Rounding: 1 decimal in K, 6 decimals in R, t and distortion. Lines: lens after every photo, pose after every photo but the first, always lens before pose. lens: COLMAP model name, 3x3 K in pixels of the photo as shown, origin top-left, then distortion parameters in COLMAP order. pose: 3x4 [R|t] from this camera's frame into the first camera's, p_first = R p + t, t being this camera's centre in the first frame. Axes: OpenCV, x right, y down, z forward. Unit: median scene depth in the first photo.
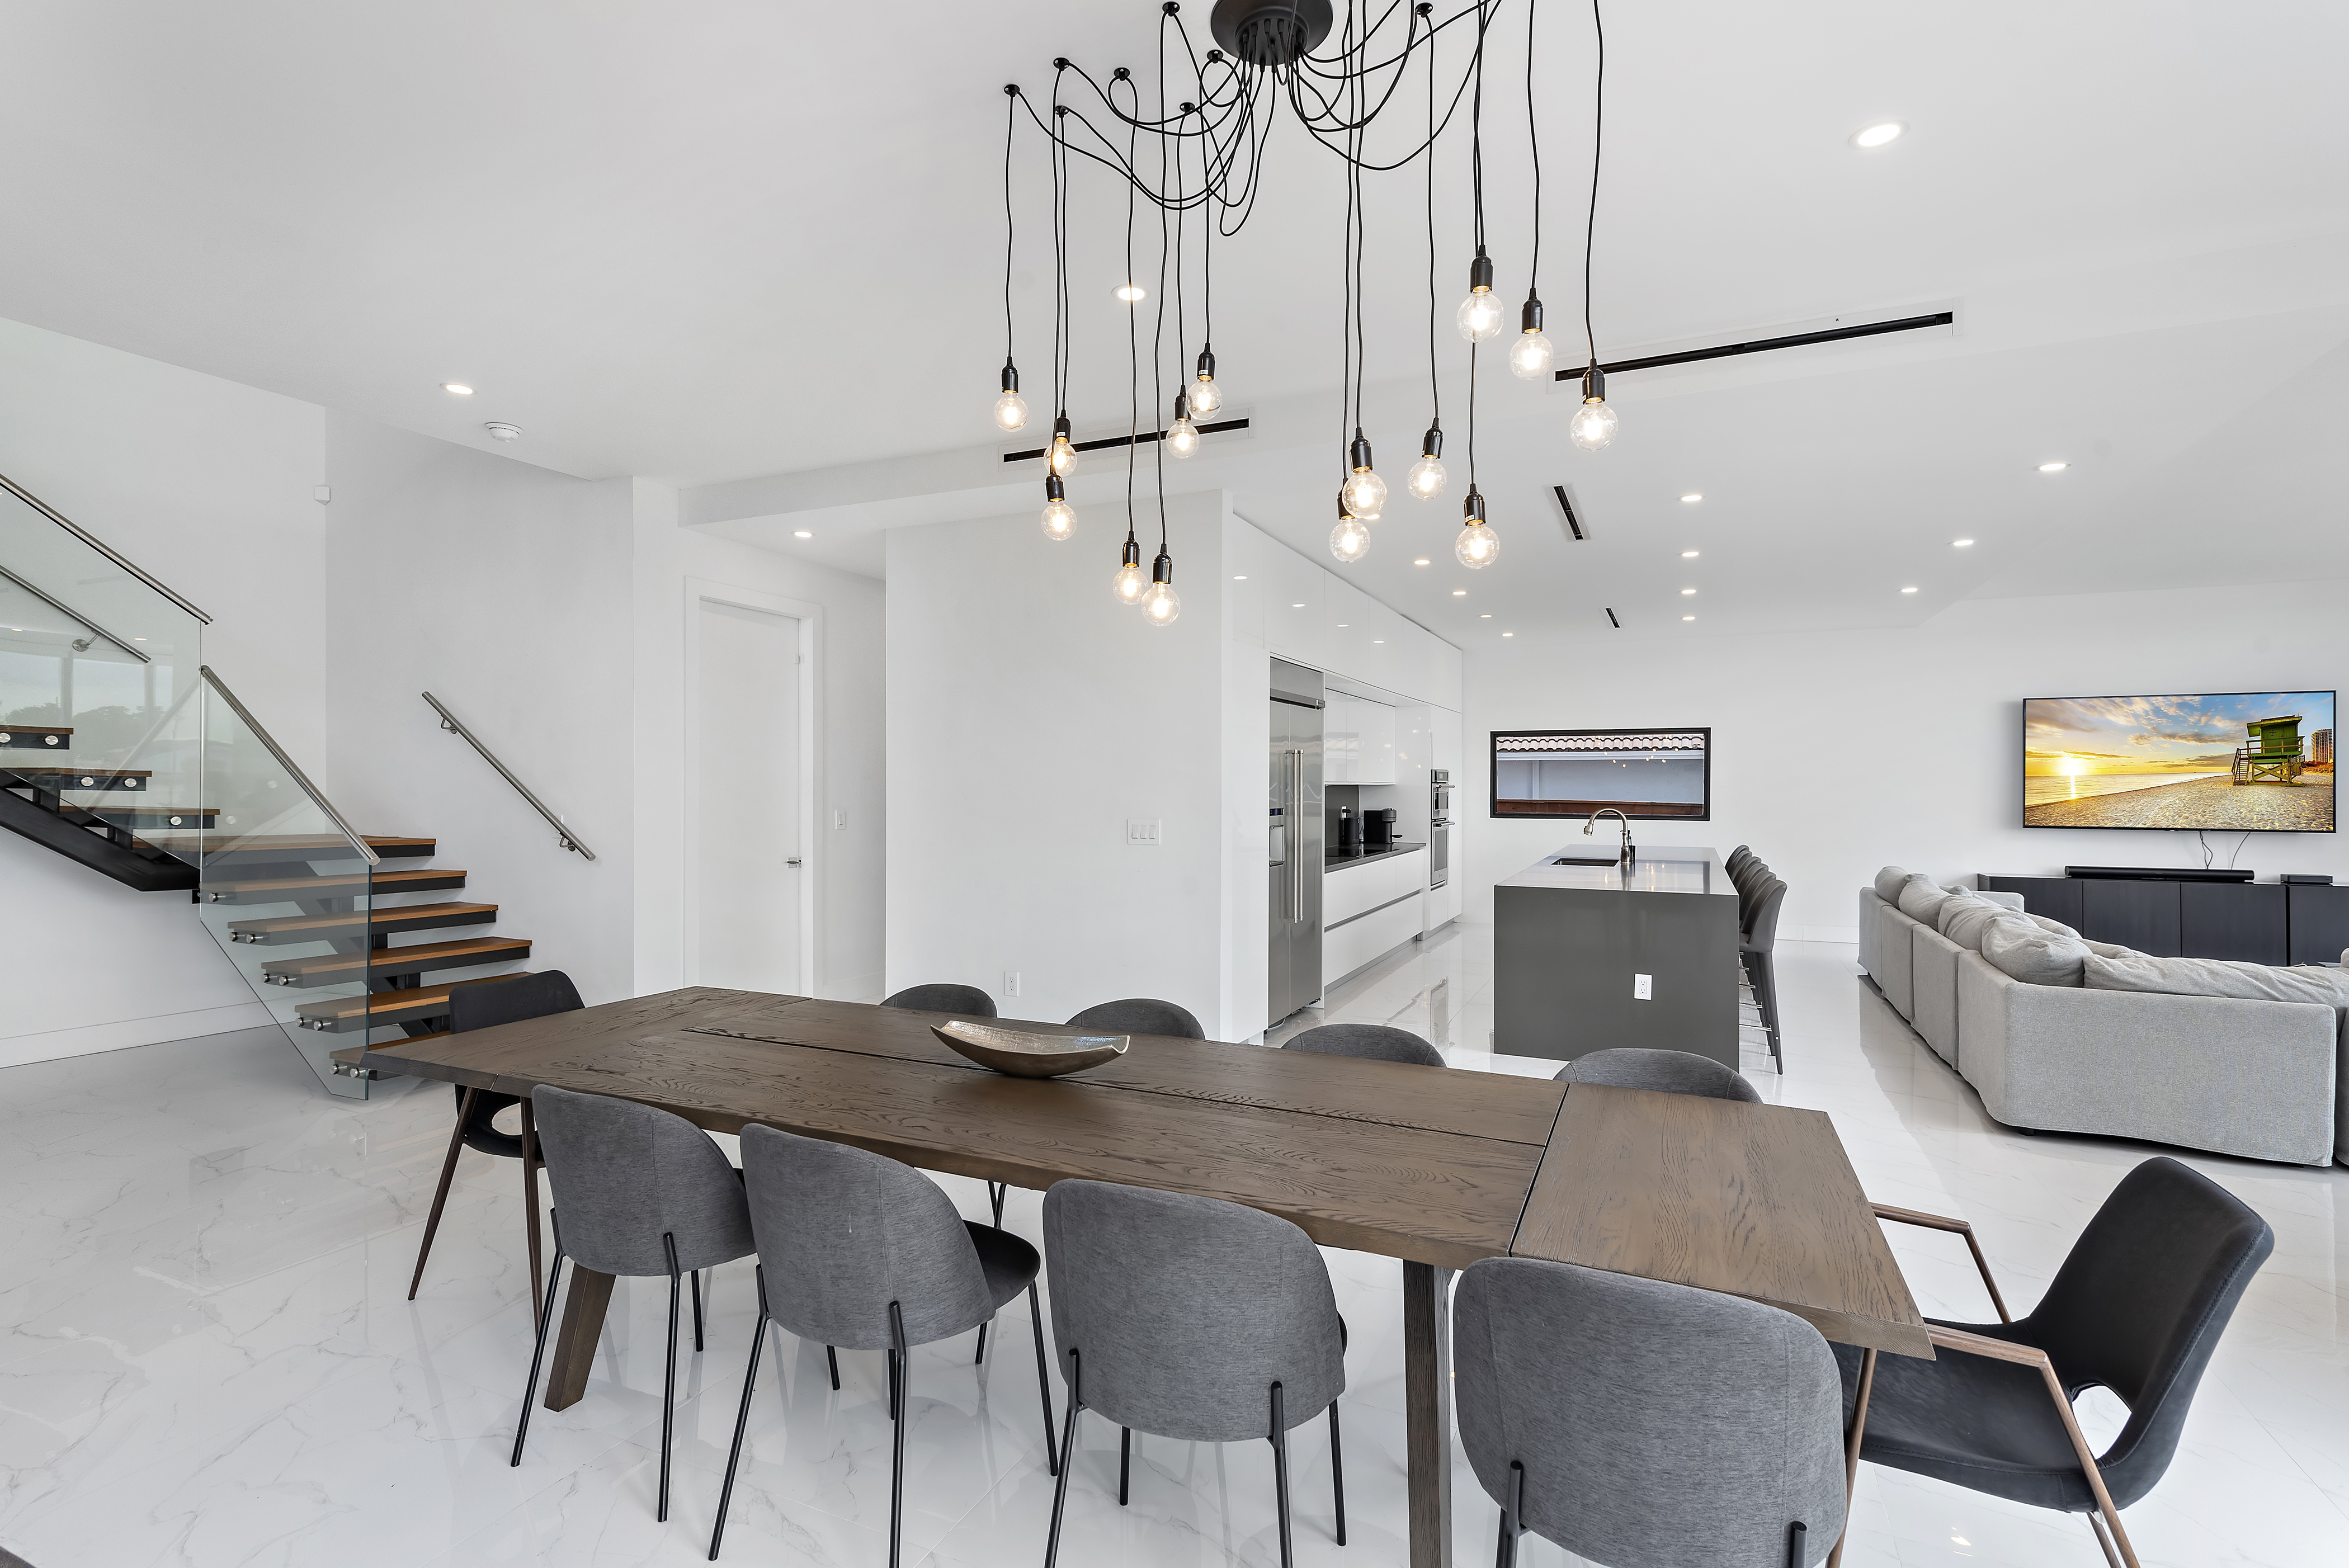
lens RADIAL K [[1073.6, 0, 1173.5], [0, 1073.6, 780.9], [0, 0, 1]] dist [0.001857, -0.000078]
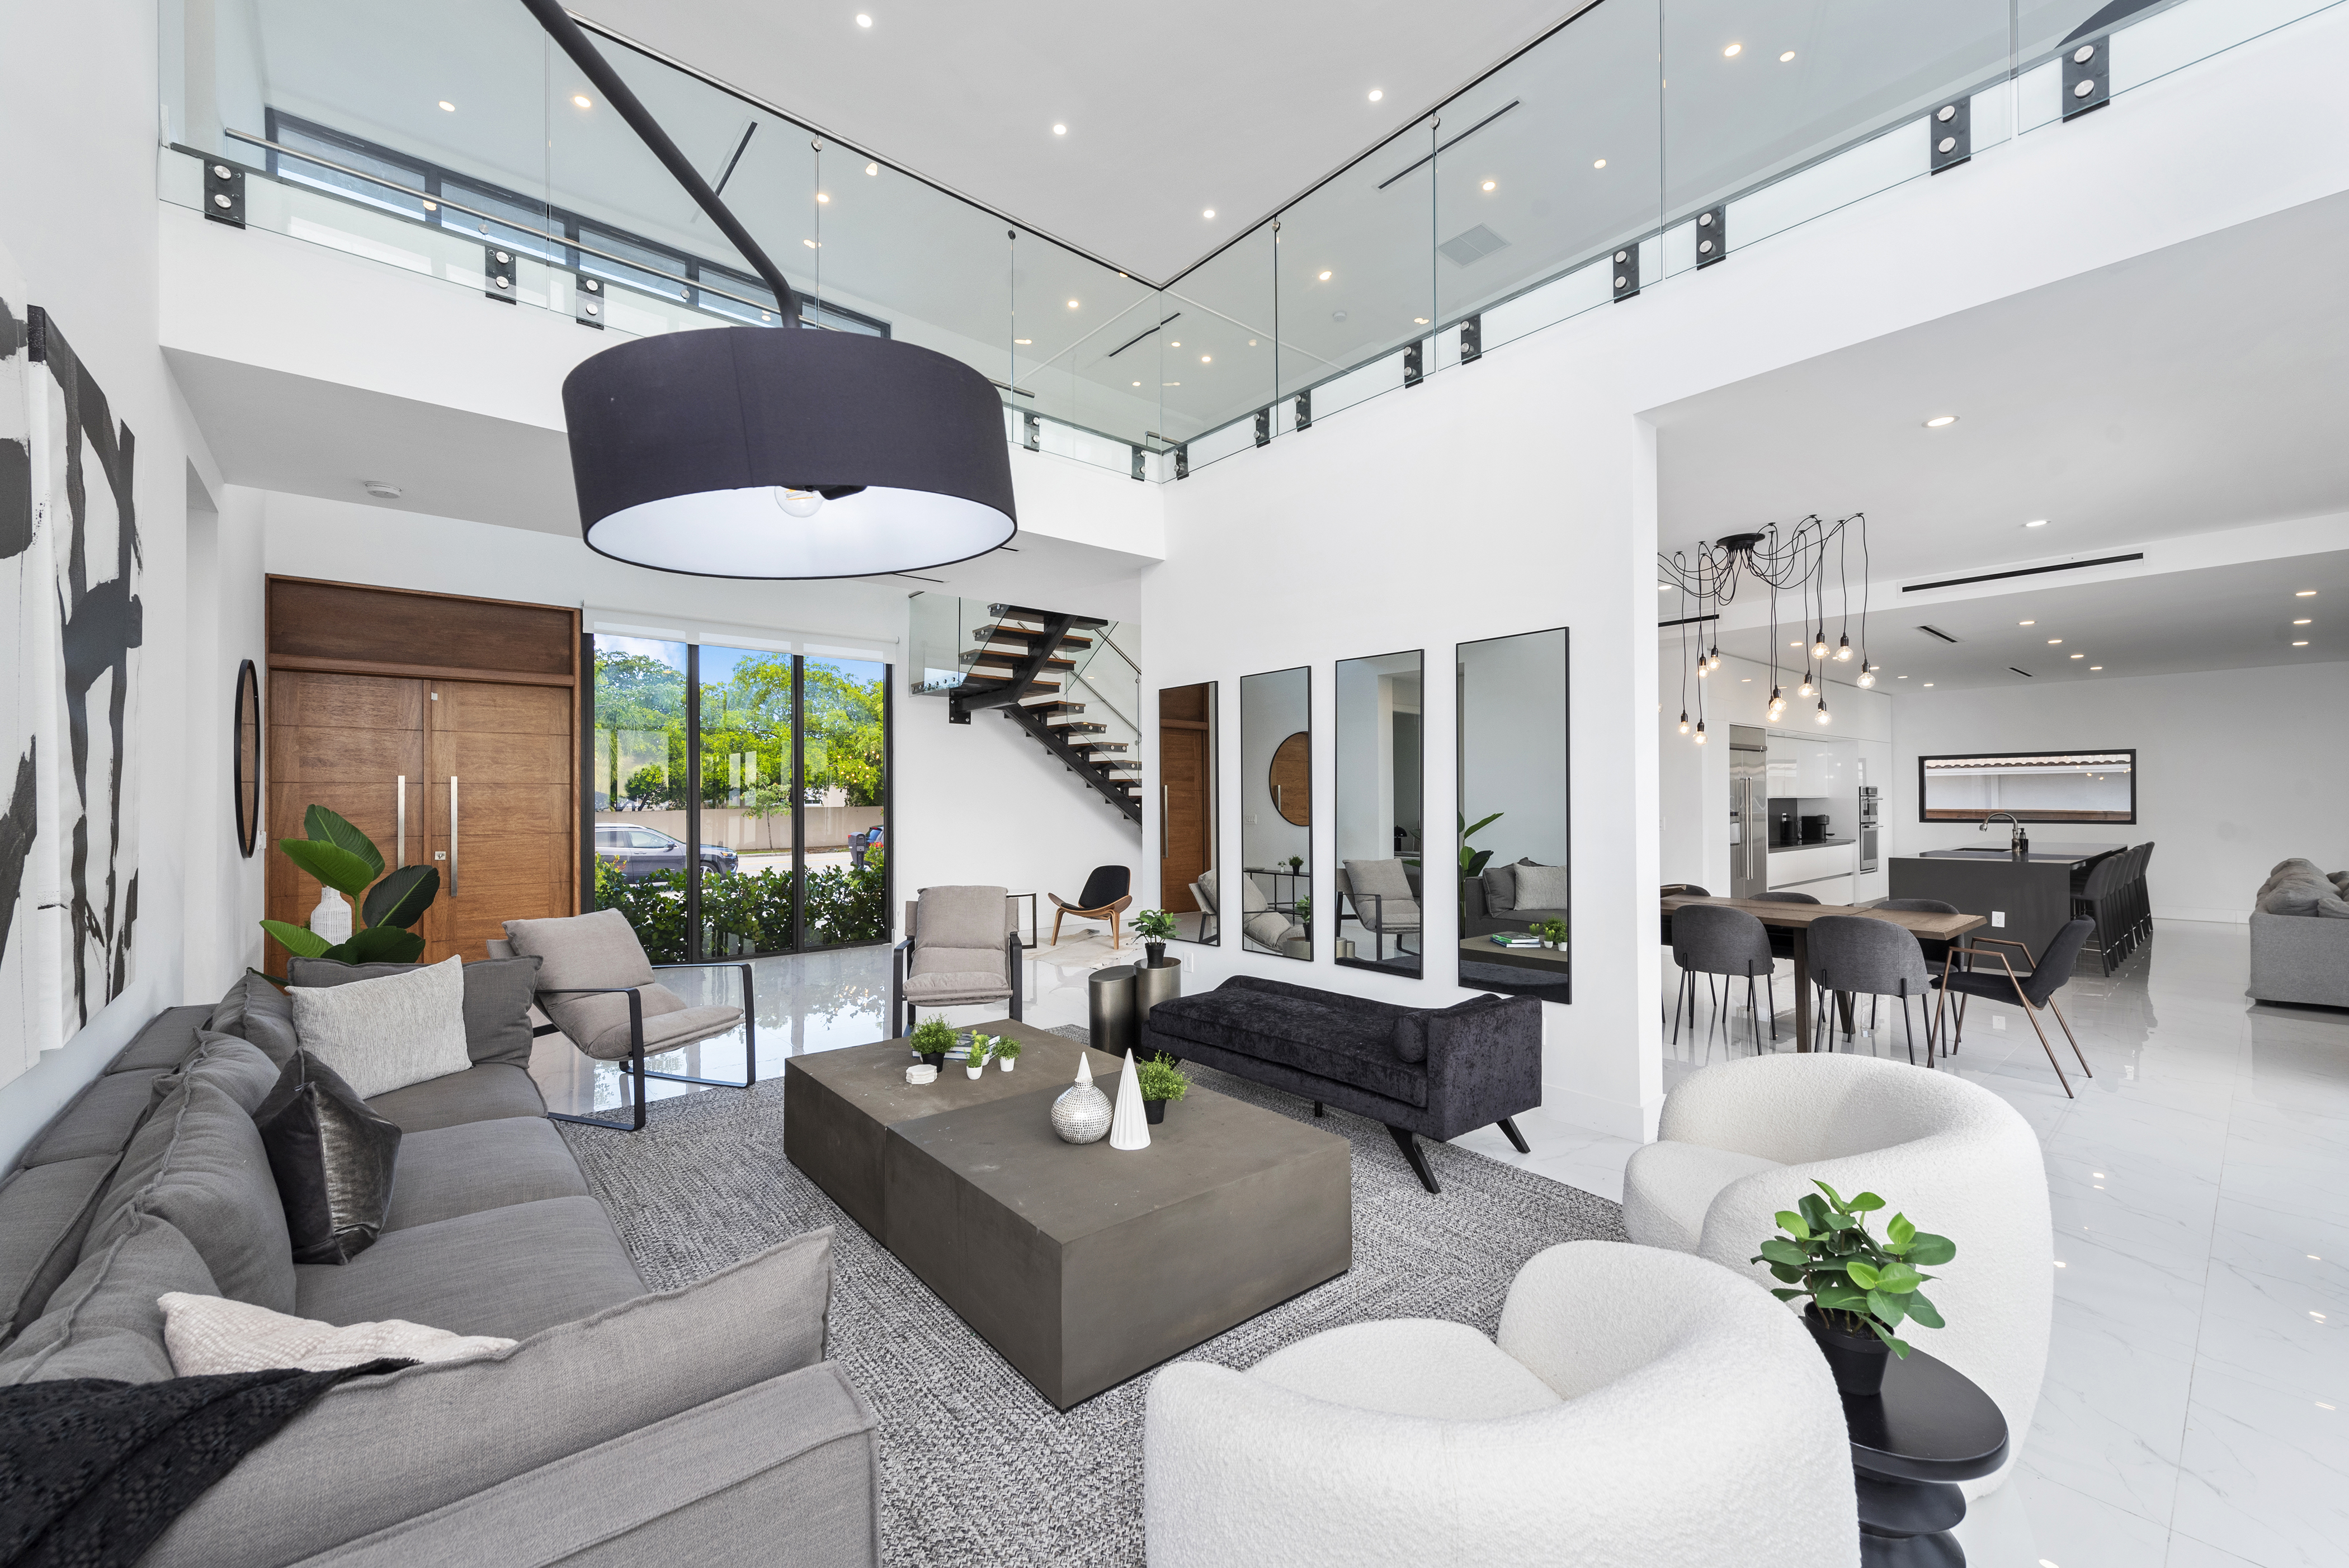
lens RADIAL K [[921.1, 0, 1164.9], [0, 921.1, 793.9], [0, 0, 1]] dist [0.000949, -0.000025]
pose [[0.903613, -0.010397, -0.428223, -0.077814], [0.008120, 0.999942, -0.007144, -0.000299], [0.428272, 0.002978, 0.903645, -0.588256]]
